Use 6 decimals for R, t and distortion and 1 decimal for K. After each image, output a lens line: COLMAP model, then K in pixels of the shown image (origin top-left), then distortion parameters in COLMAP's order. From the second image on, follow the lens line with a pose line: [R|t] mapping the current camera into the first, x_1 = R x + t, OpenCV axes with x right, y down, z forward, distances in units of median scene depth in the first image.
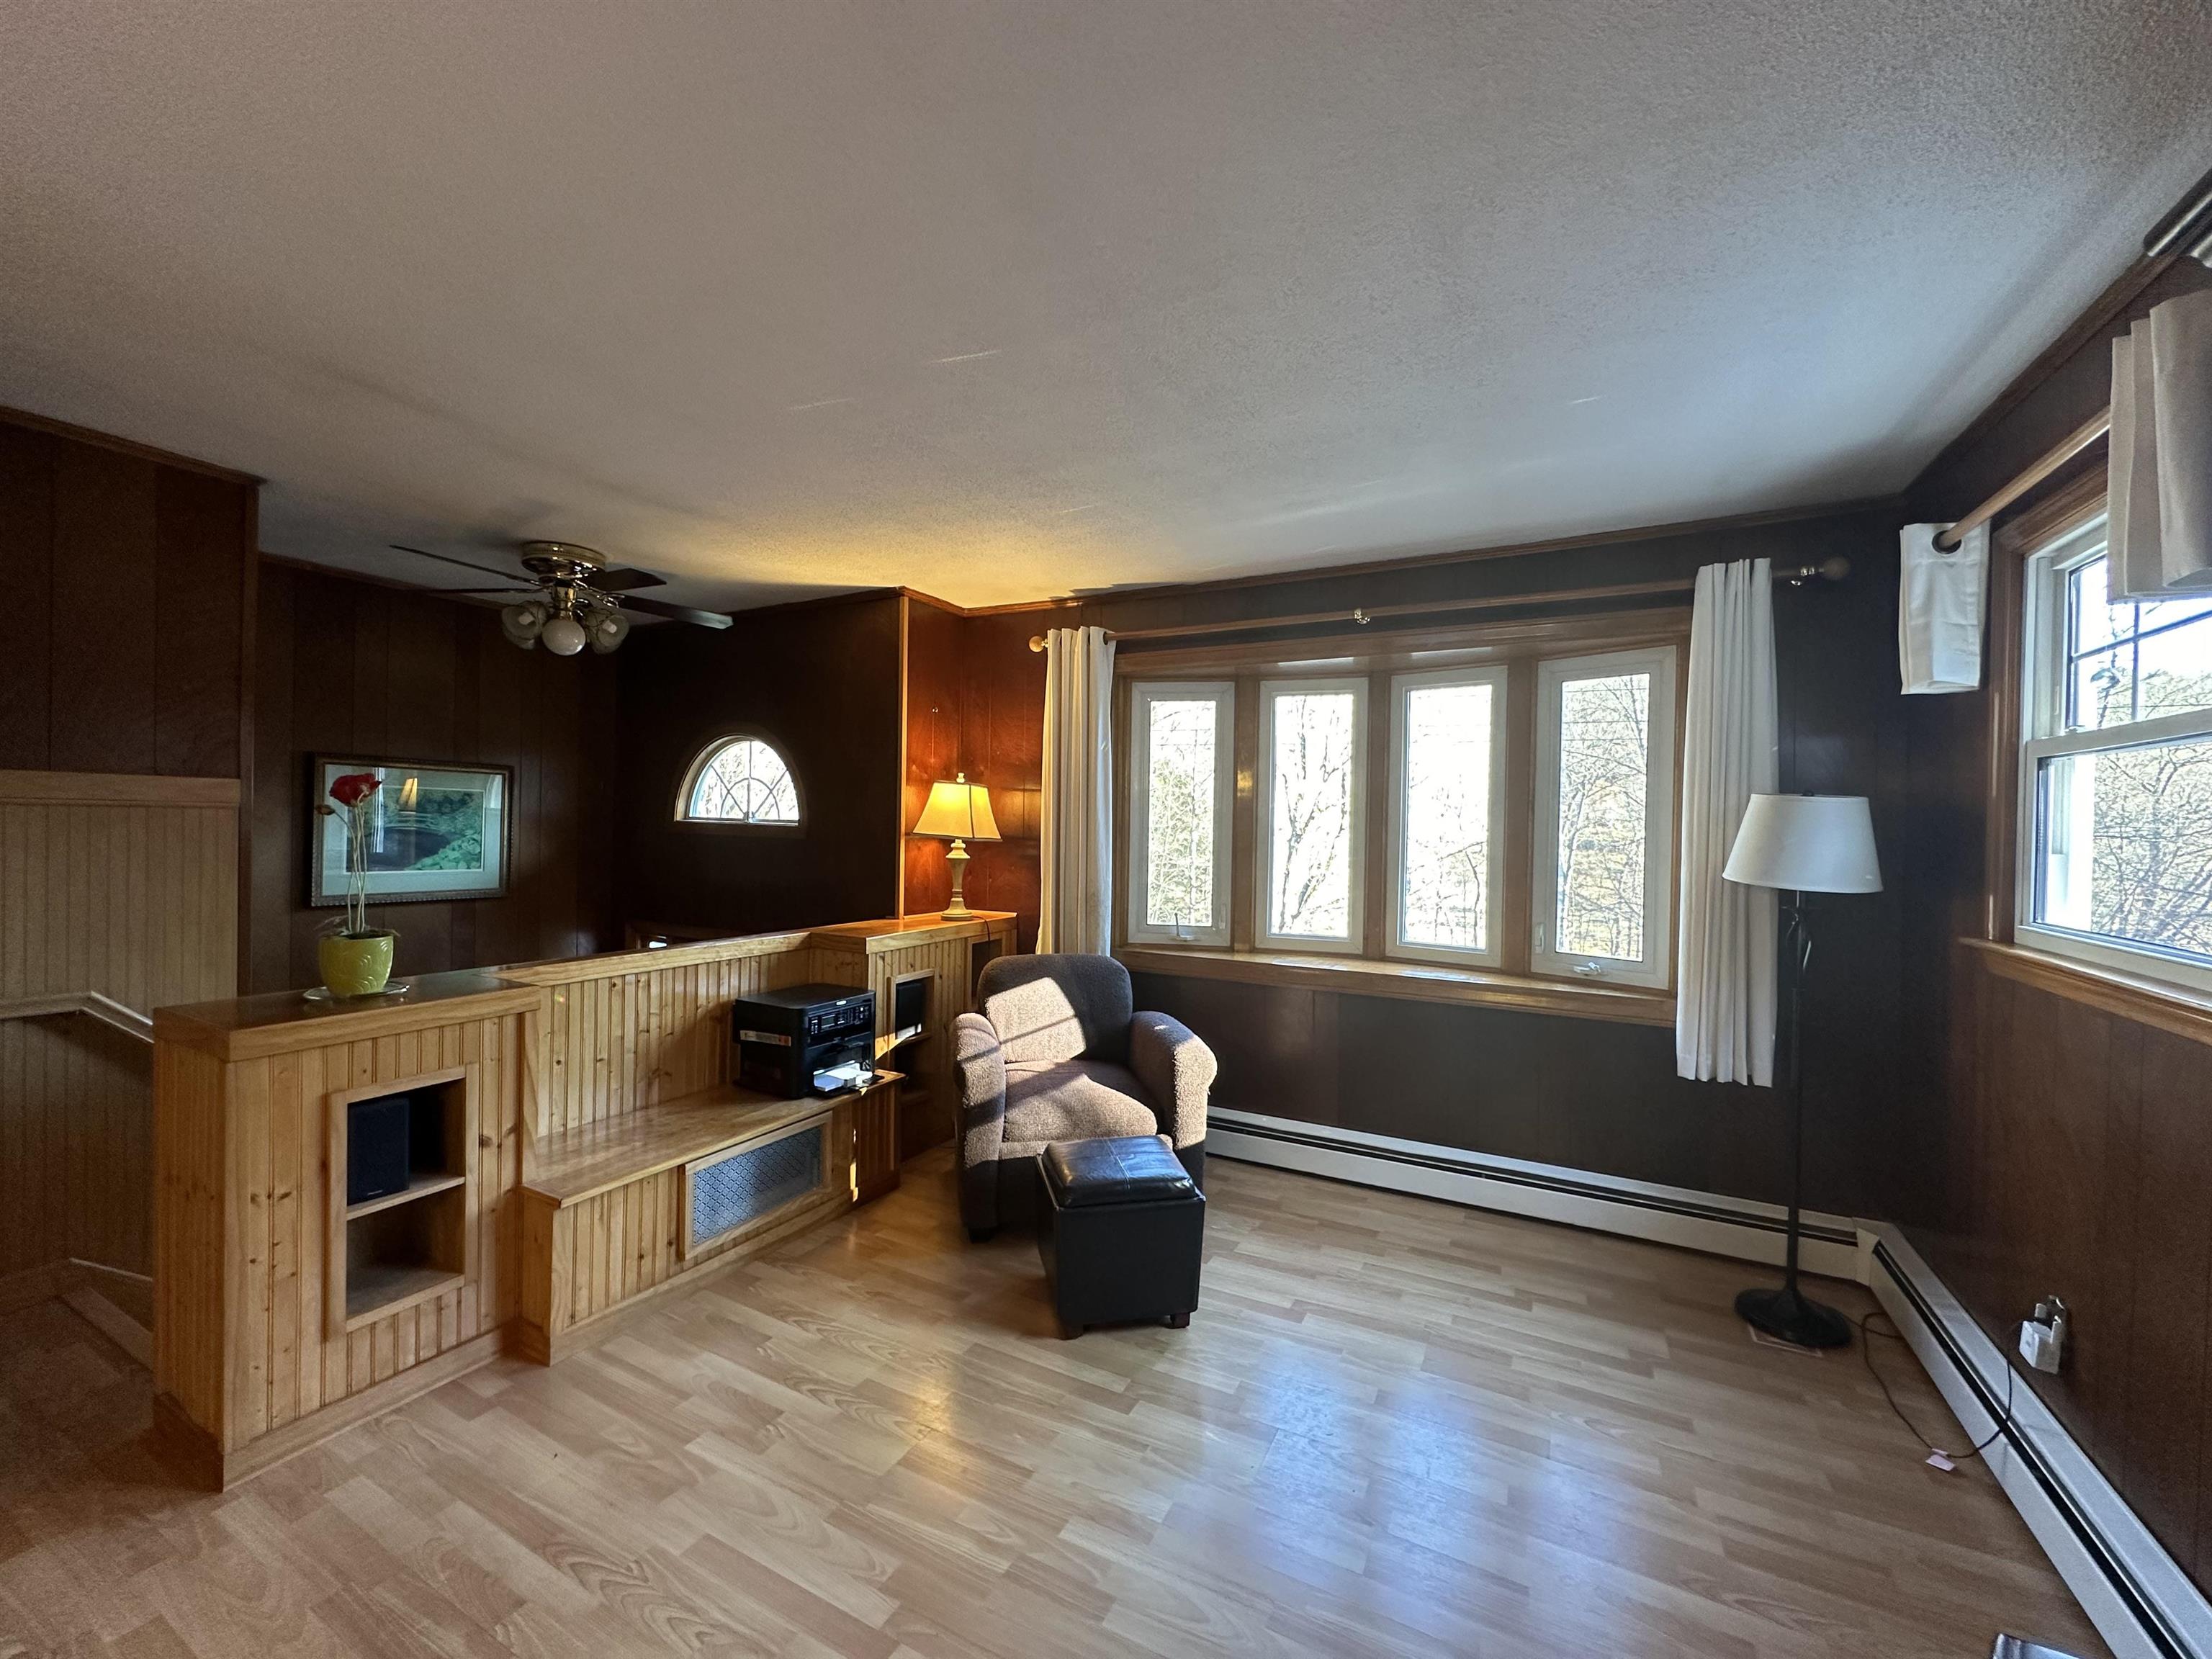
lens RADIAL K [[882.4, 0, 1101.0], [0, 882.4, 833.9], [0, 0, 1]] dist [-0.003035, 0.000334]
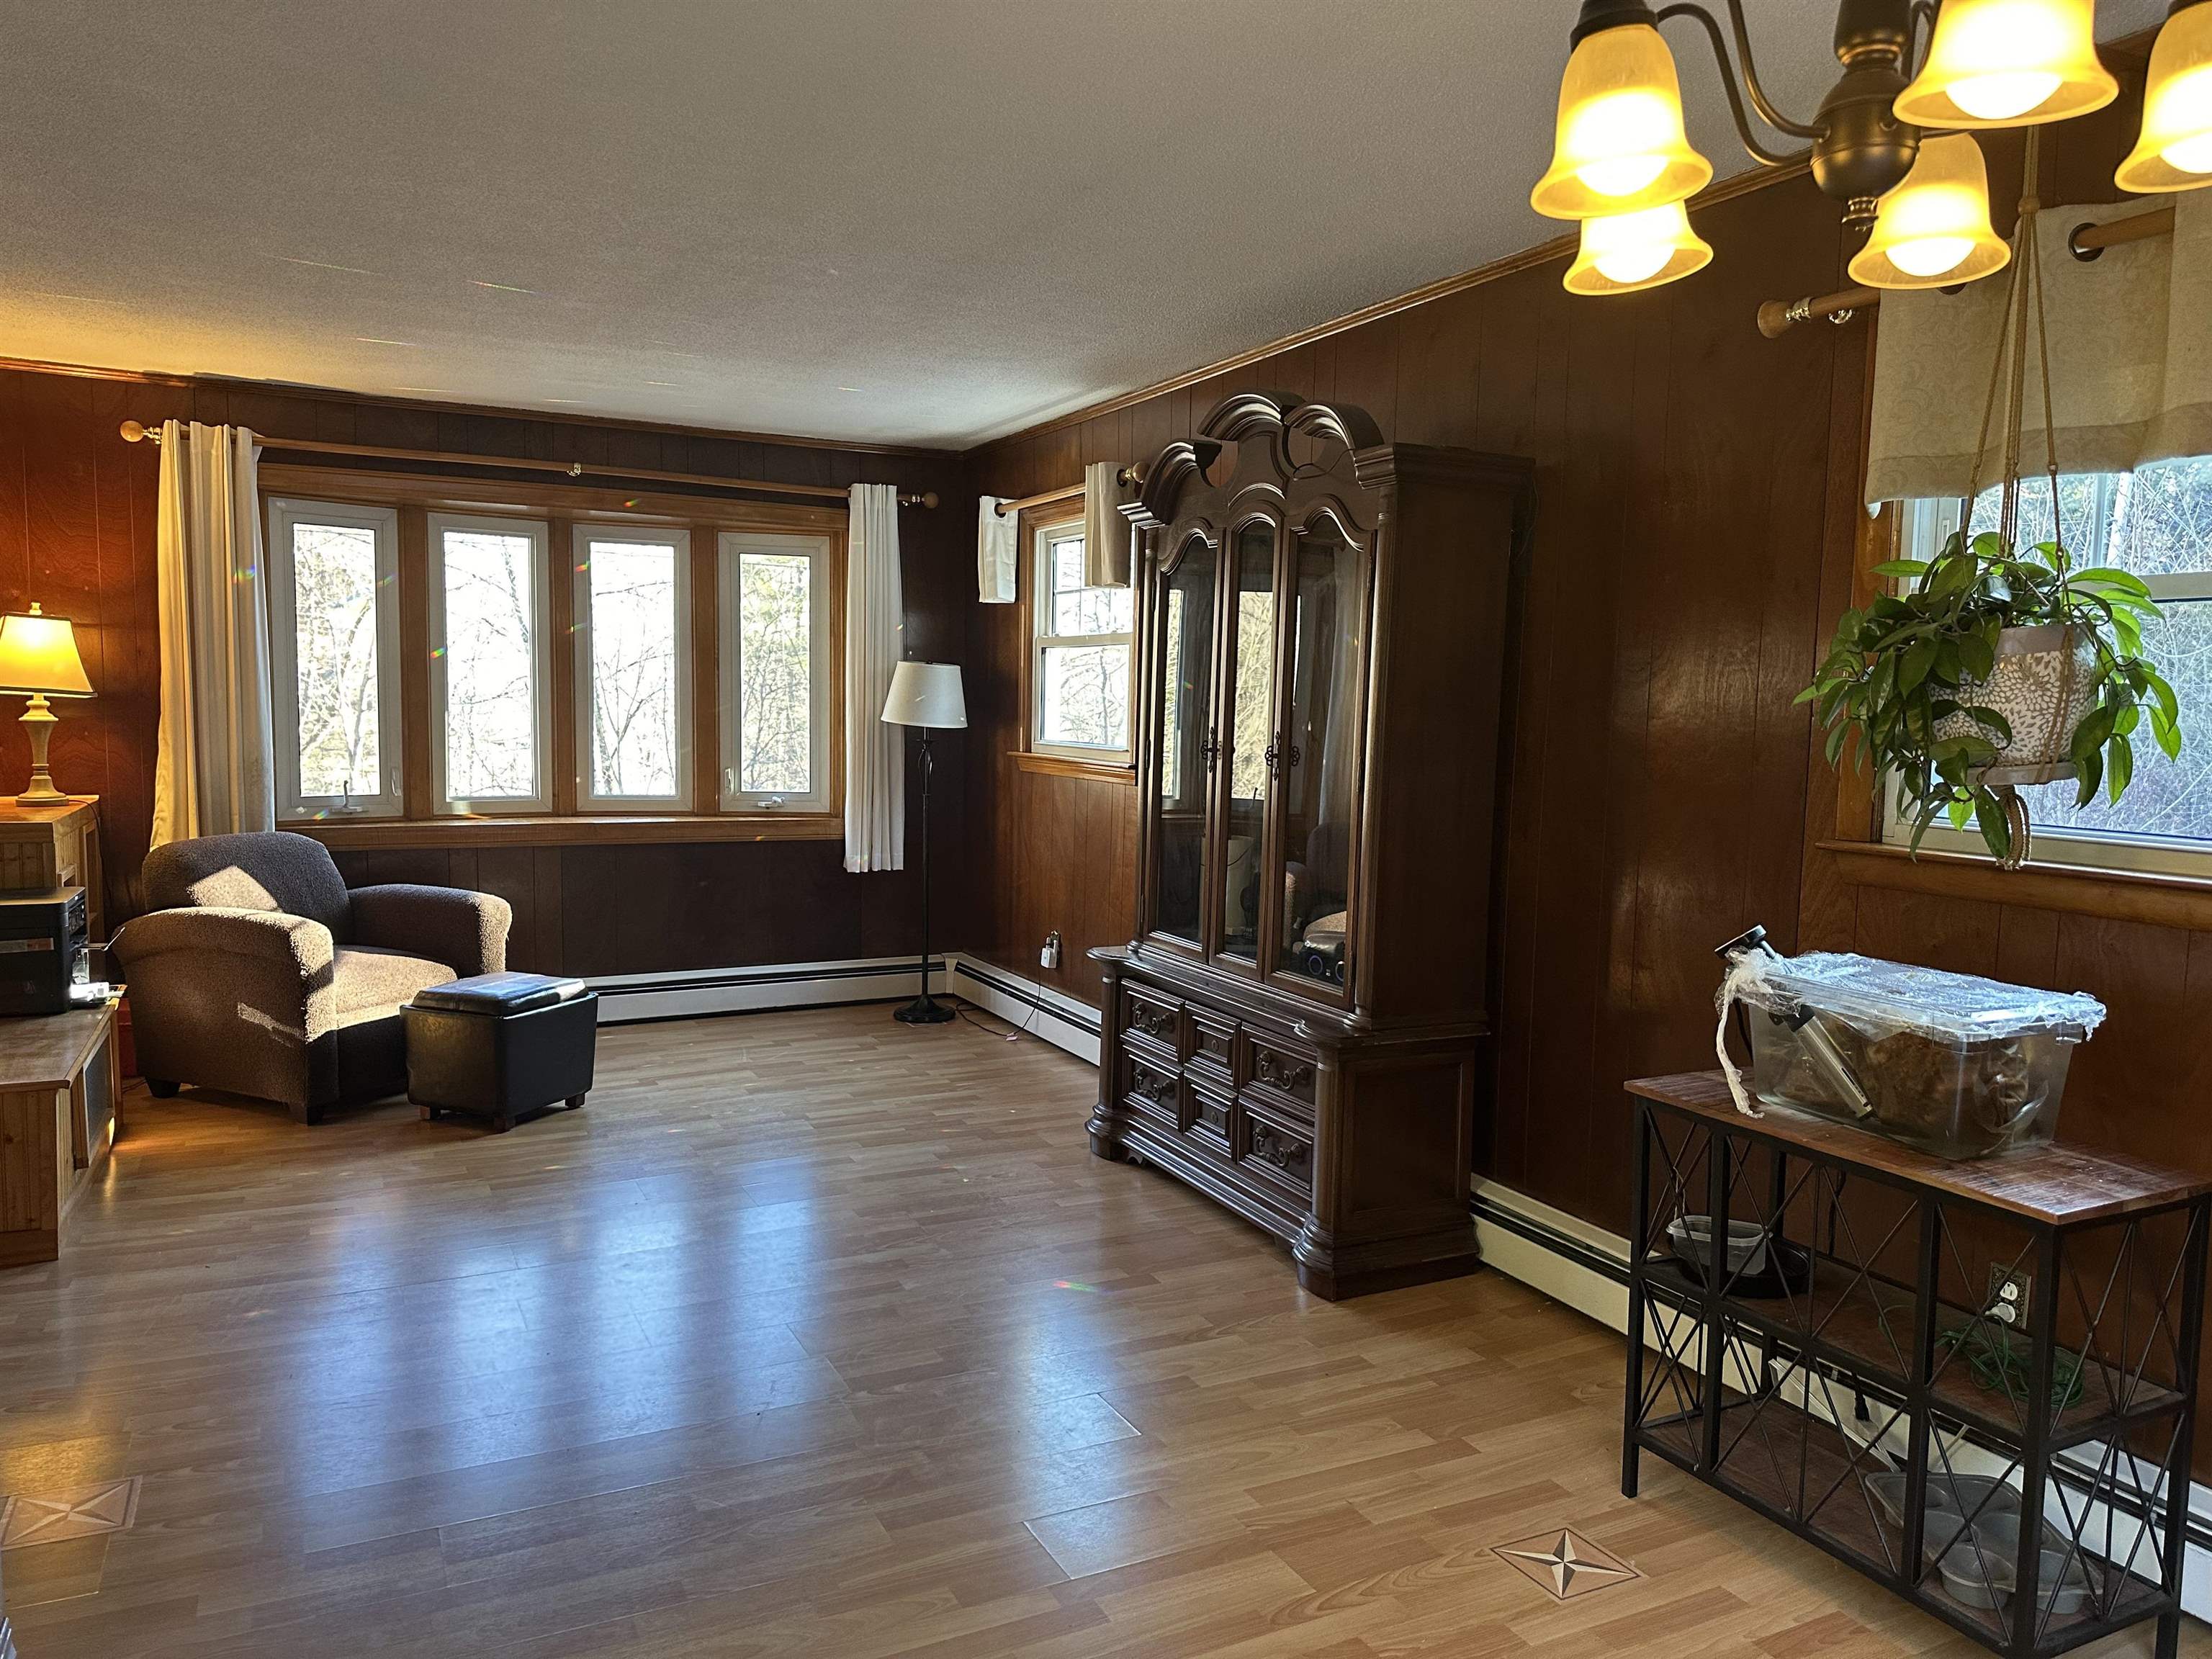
lens RADIAL K [[1558.3, 0, 1106.5], [0, 1558.3, 831.3], [0, 0, 1]] dist [0.004326, 0.002474]
pose [[0.580481, -0.075427, 0.810773, -0.992092], [-0.004889, 0.995360, 0.096100, -0.013582], [-0.814259, -0.059748, 0.577419, -0.652748]]
